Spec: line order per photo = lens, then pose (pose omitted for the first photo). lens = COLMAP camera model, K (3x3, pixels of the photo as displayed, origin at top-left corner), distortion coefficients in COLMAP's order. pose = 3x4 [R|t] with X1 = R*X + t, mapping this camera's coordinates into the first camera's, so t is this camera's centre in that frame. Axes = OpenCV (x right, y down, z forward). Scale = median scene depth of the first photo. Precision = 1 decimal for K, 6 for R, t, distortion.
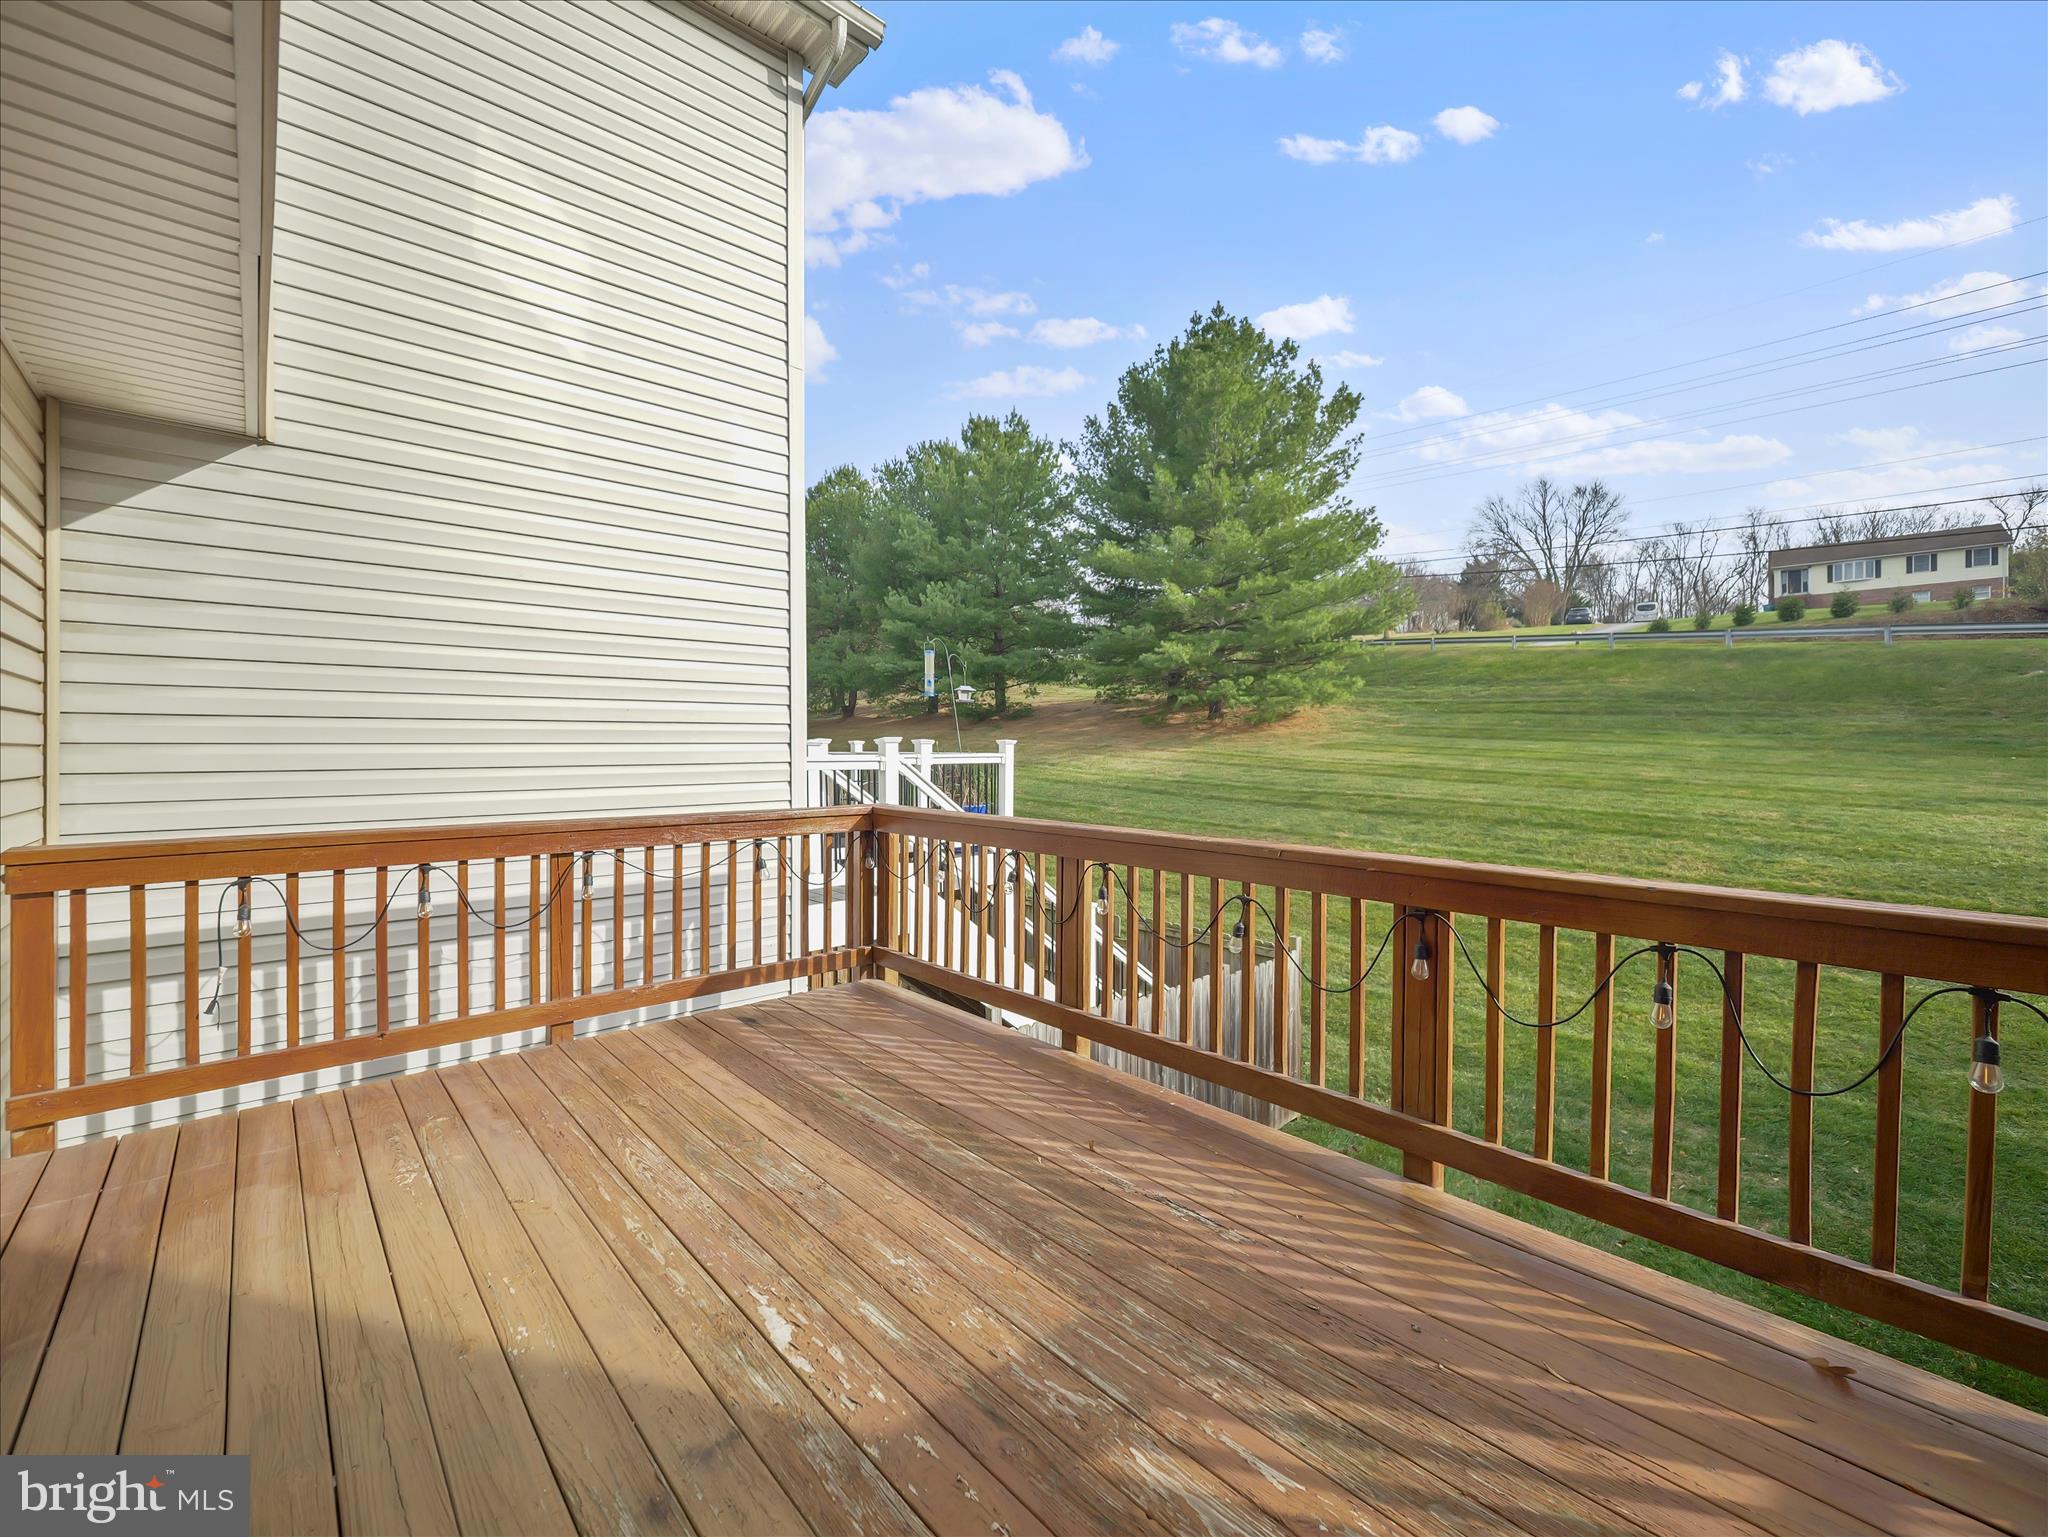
lens RADIAL K [[855.1, 0, 1021.6], [0, 855.1, 751.9], [0, 0, 1]] dist [-0.007301, -0.000140]
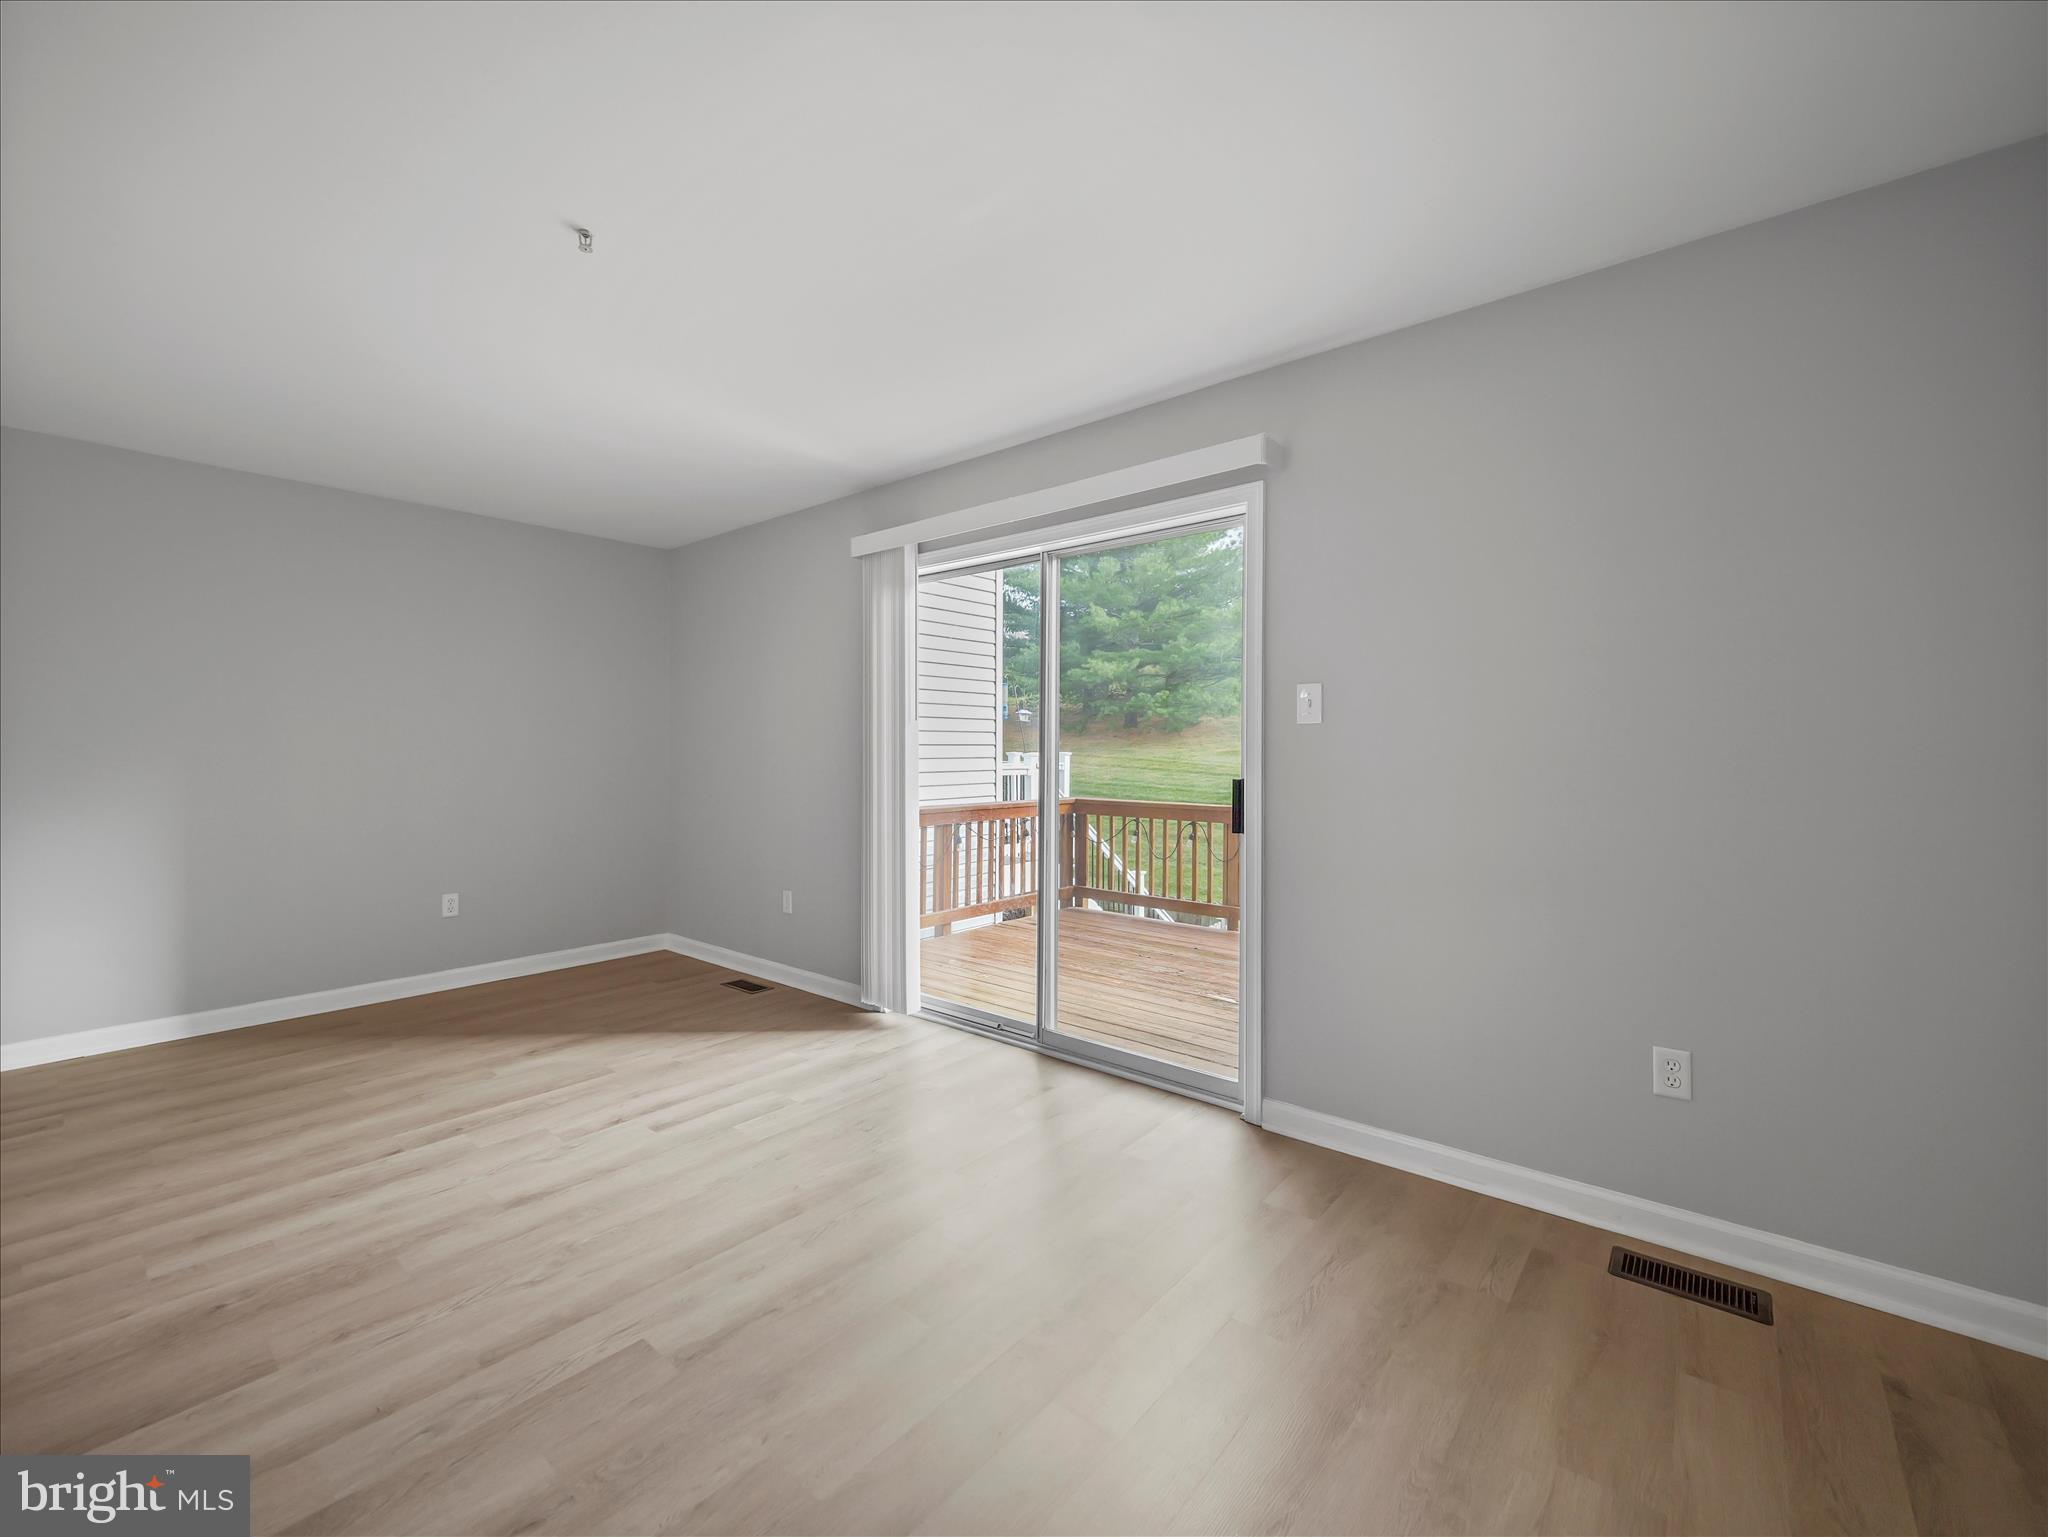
lens RADIAL K [[855.1, 0, 1021.6], [0, 855.1, 751.9], [0, 0, 1]] dist [-0.007301, -0.000140]
pose [[0.990887, 0.001149, 0.134692, -0.072627], [-0.000491, 0.999988, -0.004922, -0.002327], [-0.134696, 0.004811, 0.990875, -0.086470]]
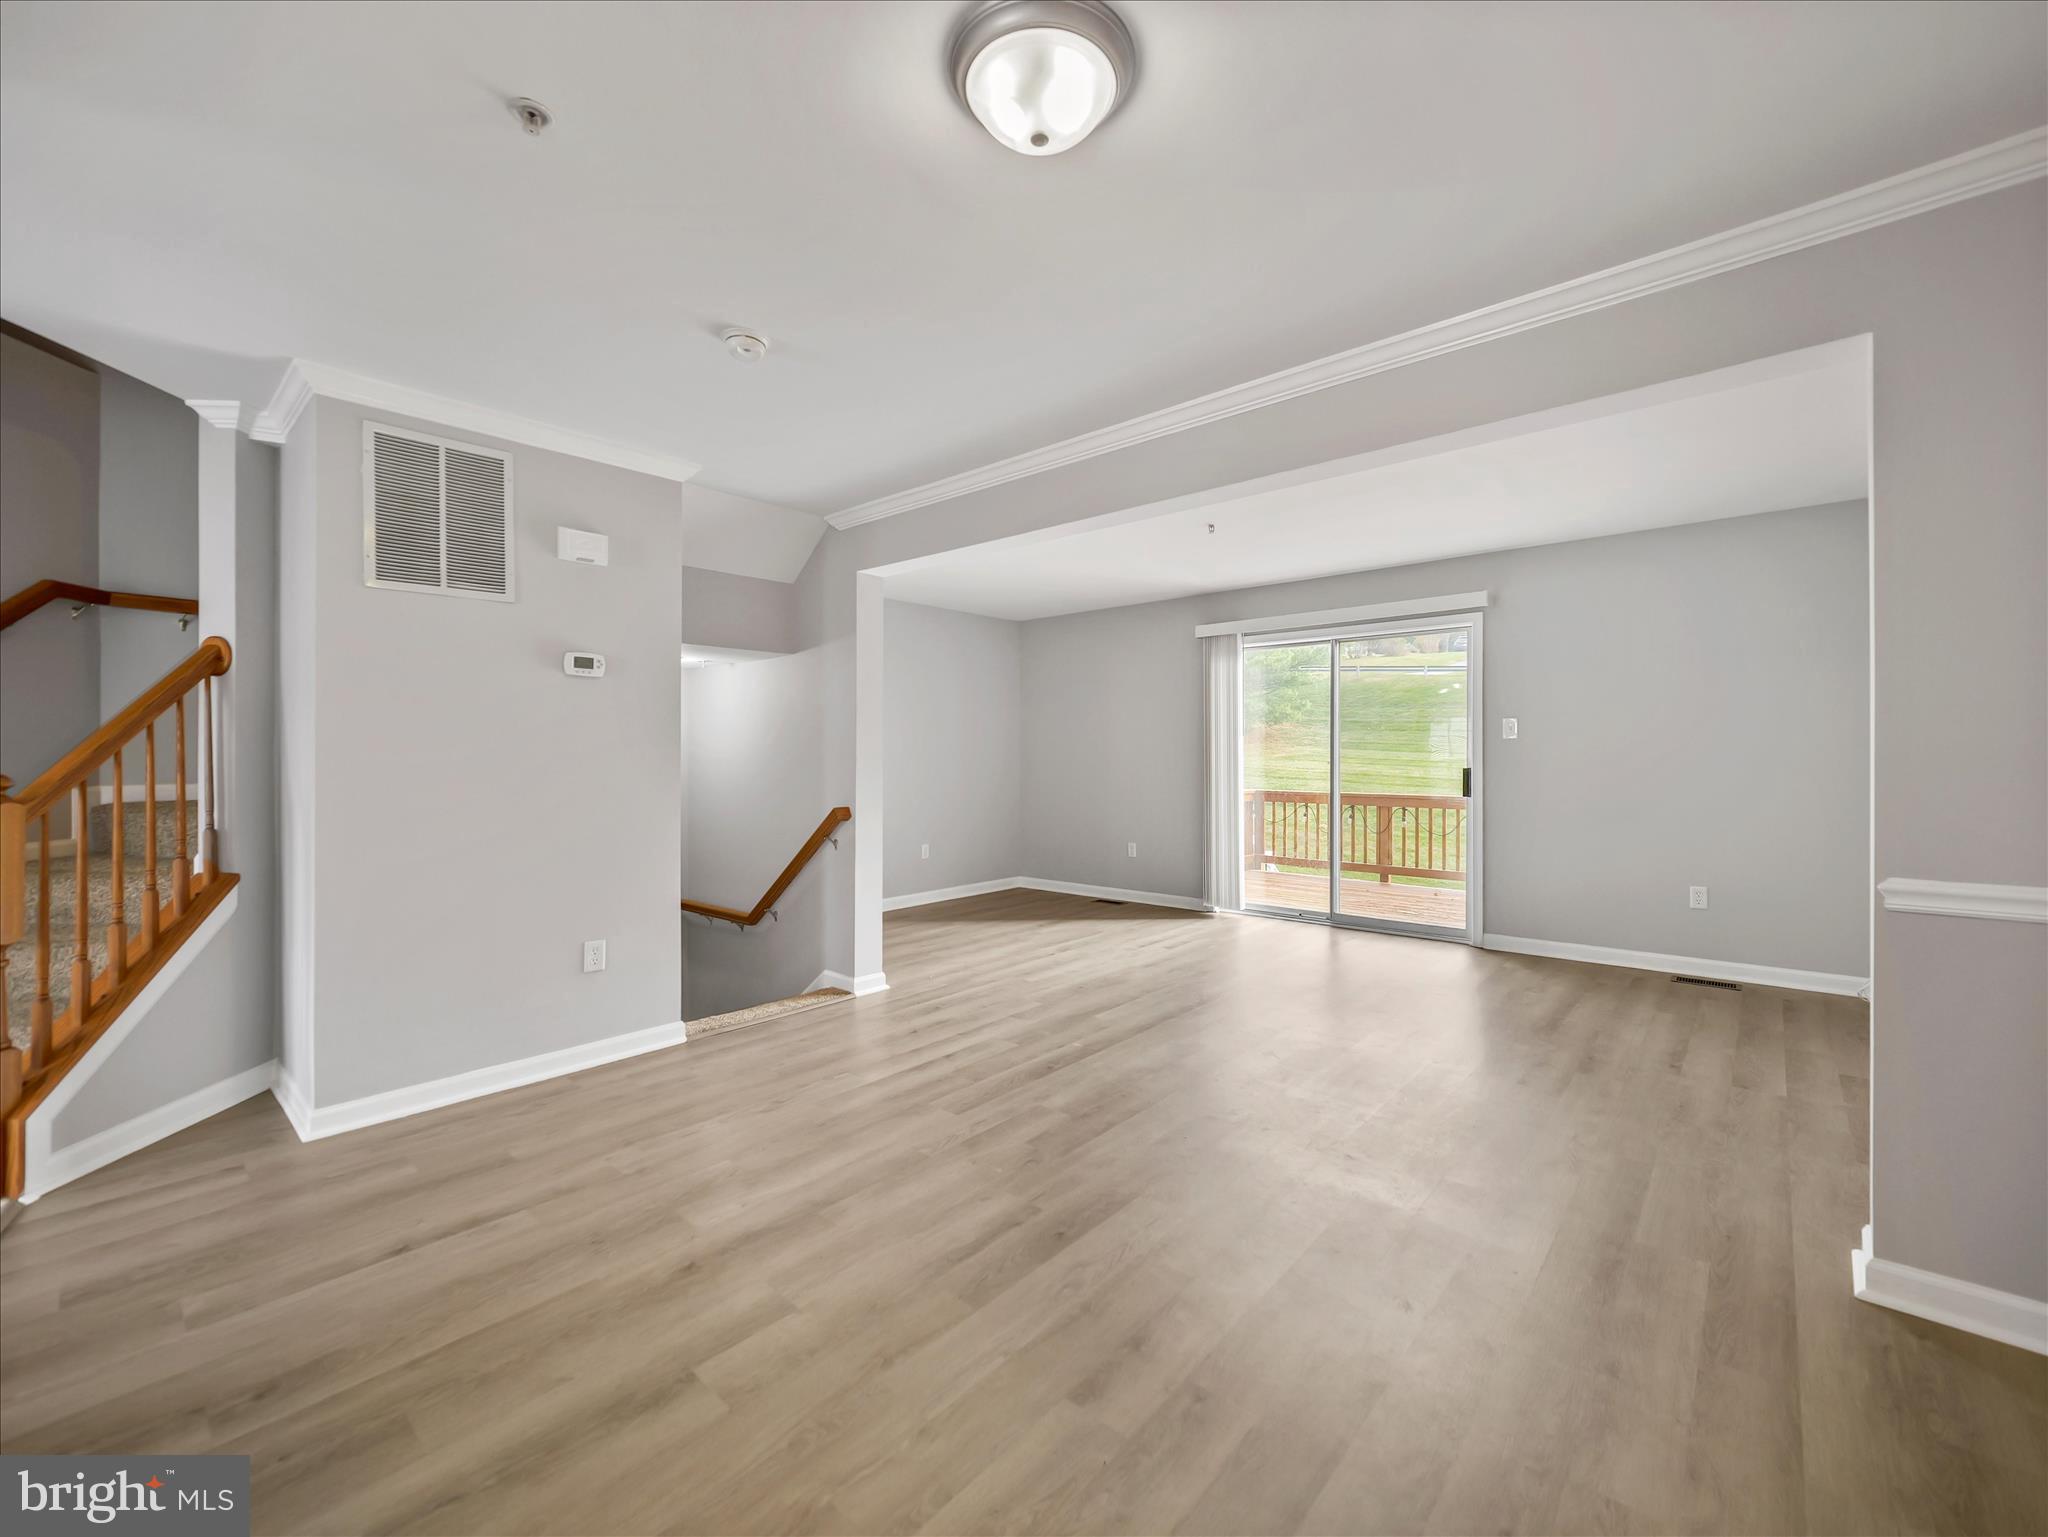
lens RADIAL K [[851.2, 0, 1027.3], [0, 851.2, 758.5], [0, 0, 1]] dist [-0.005655, -0.000591]
pose [[0.993095, -0.001120, 0.117307, -0.281018], [0.001787, 0.999983, -0.005580, 0.001586], [-0.117299, 0.005751, 0.993080, -0.294511]]
